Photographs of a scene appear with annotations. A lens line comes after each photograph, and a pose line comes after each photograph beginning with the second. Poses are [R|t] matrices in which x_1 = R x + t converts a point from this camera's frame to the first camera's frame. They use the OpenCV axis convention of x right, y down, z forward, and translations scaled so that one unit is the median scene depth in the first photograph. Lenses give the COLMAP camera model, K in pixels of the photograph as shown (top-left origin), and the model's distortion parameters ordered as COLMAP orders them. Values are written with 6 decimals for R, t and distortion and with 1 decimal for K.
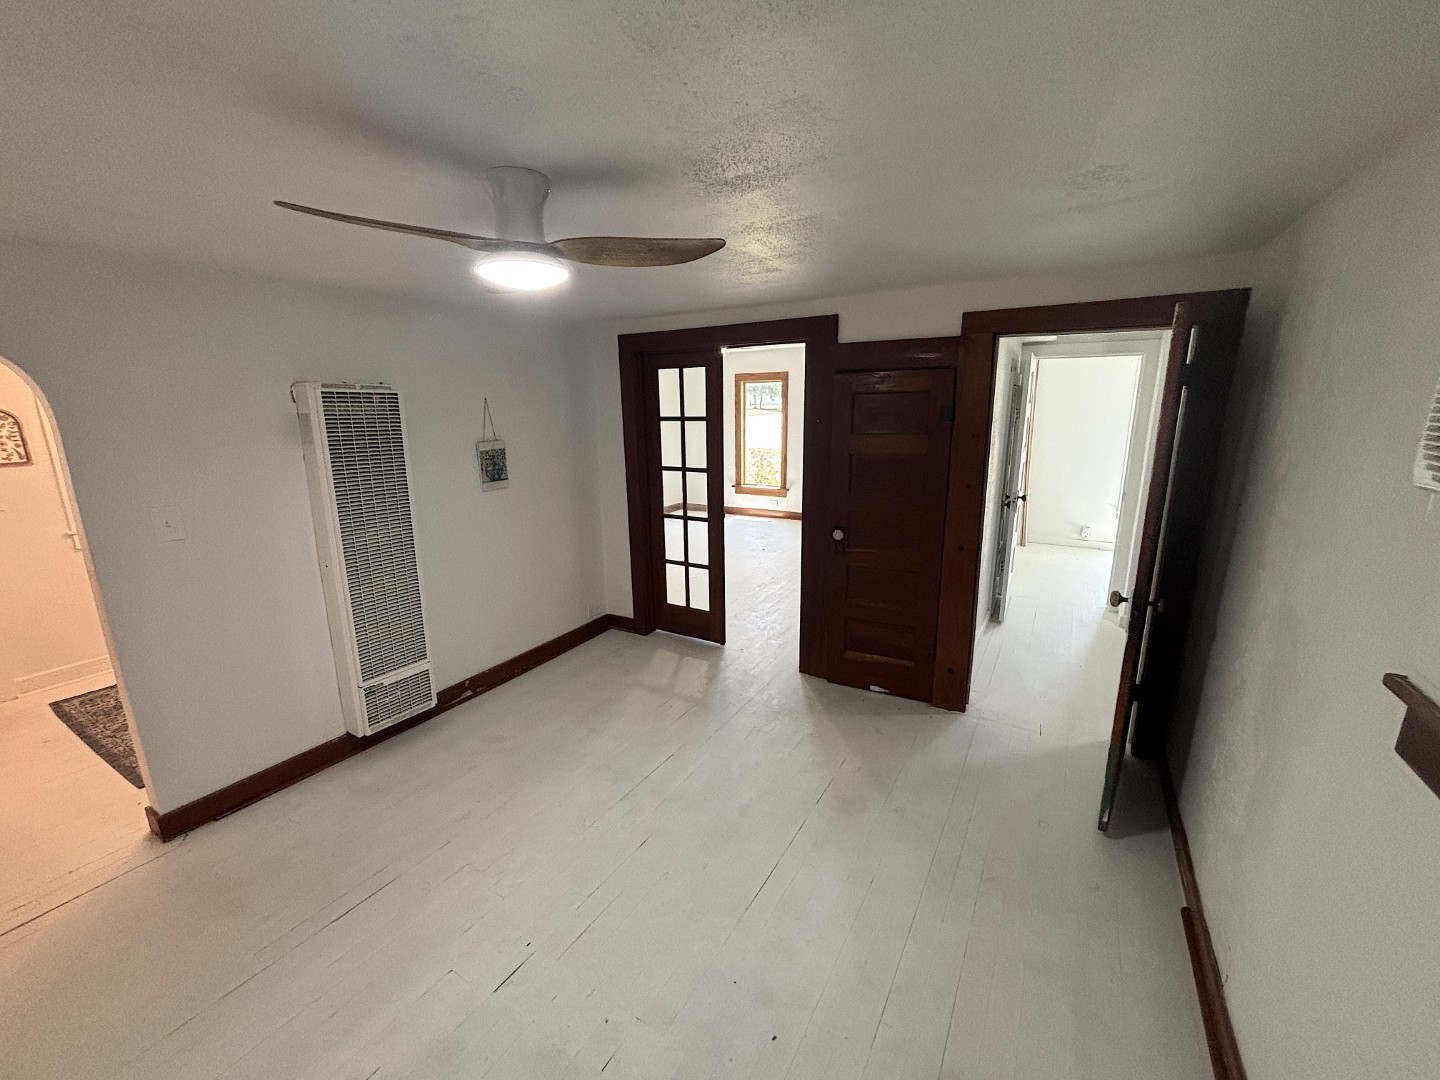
lens RADIAL K [[578.4, 0, 718.7], [0, 578.4, 542.5], [0, 0, 1]] dist [-0.004341, -0.002751]
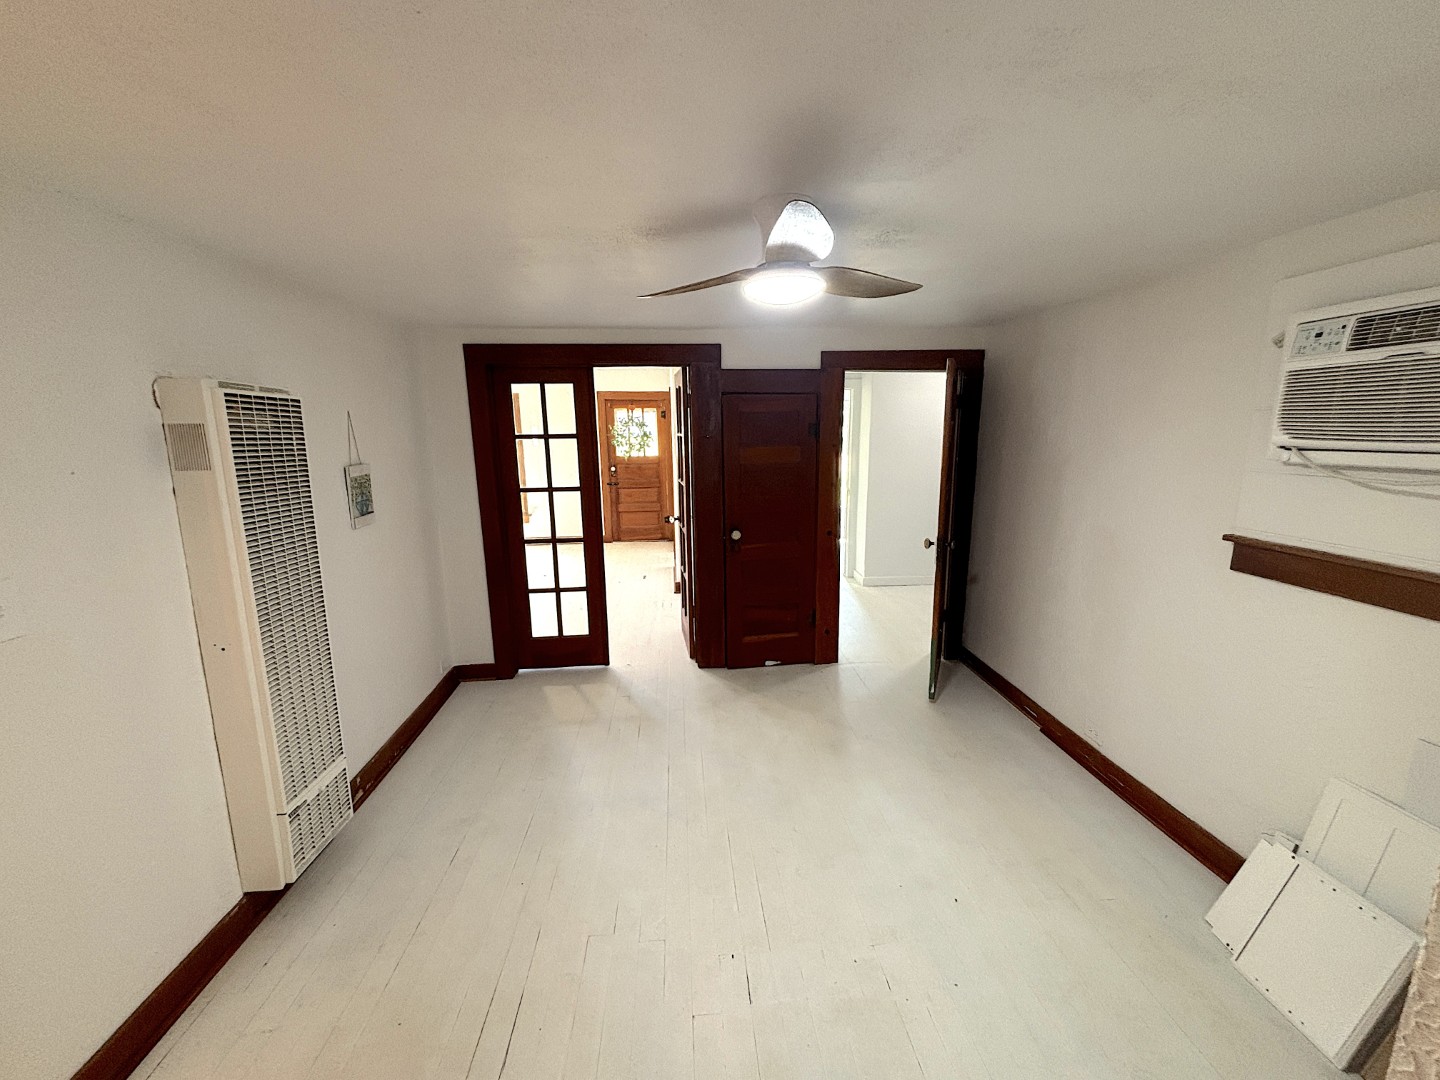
lens RADIAL K [[578.4, 0, 724.1], [0, 578.4, 544.7], [0, 0, 1]] dist [-0.004341, -0.002751]
pose [[0.808448, -0.114990, 0.577226, -0.432831], [0.138771, 0.990320, 0.002924, -0.001031], [-0.571974, 0.077738, 0.816579, 0.077565]]
